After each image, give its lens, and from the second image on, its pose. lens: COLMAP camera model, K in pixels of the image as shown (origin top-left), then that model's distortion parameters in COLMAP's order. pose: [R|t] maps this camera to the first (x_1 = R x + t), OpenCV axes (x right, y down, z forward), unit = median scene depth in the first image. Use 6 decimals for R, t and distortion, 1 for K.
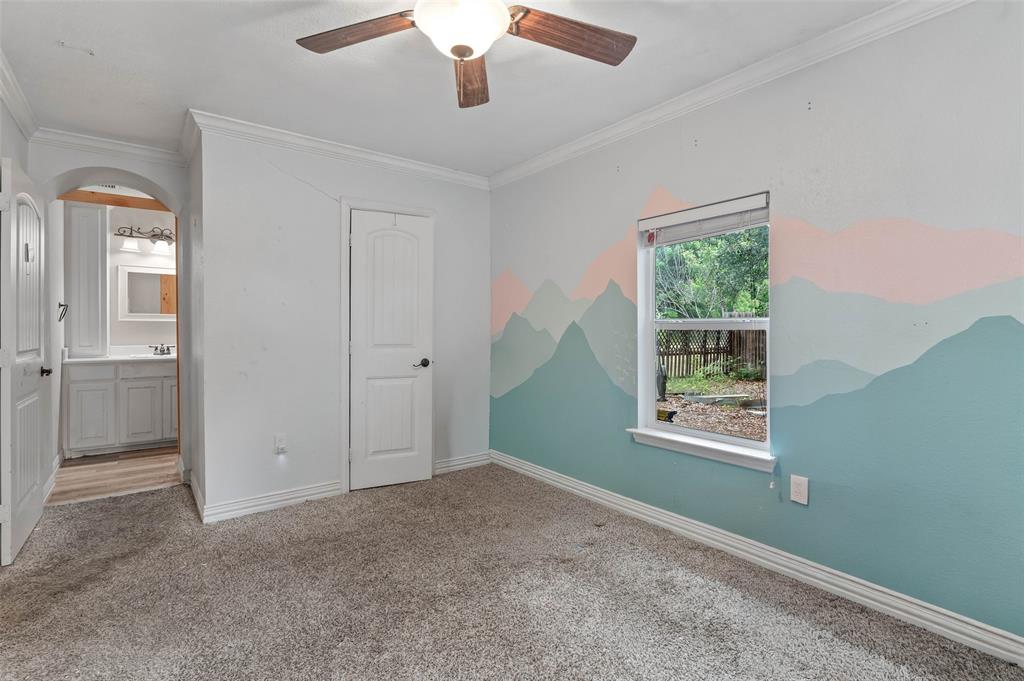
lens RADIAL K [[486.3, 0, 512.0], [0, 486.3, 340.5], [0, 0, 1]] dist [0.002908, 0.000279]
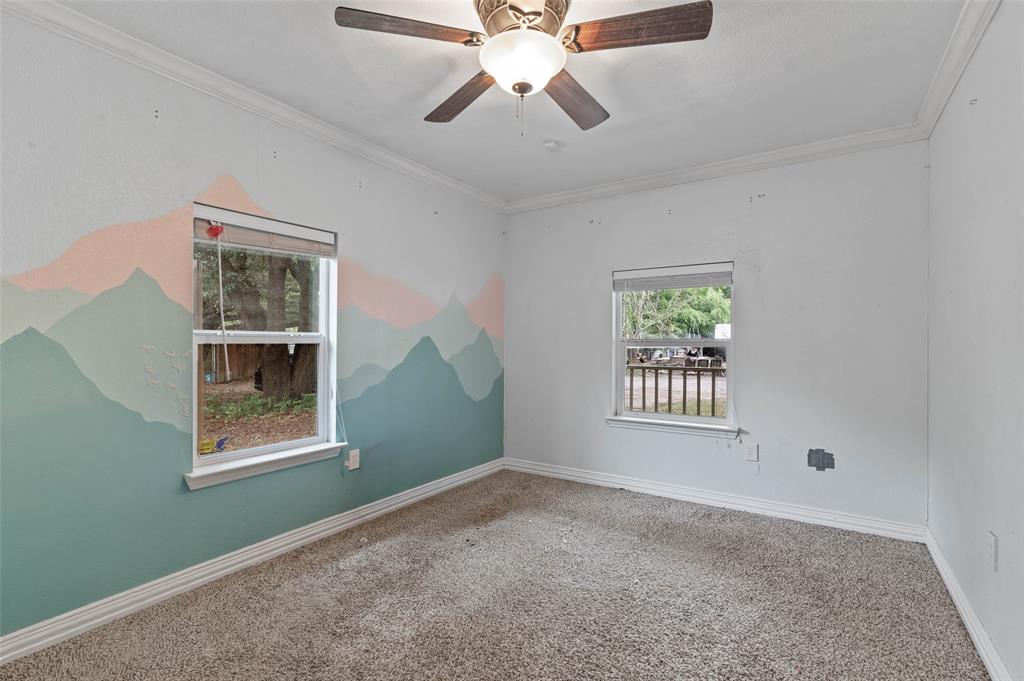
lens RADIAL K [[478.1, 0, 517.2], [0, 478.1, 354.2], [0, 0, 1]] dist [-0.004868, -0.000142]
pose [[-0.341188, -0.027175, 0.939602, -0.764605], [0.020900, 0.999116, 0.036485, -0.028244], [-0.939763, 0.032086, -0.340318, 0.946033]]
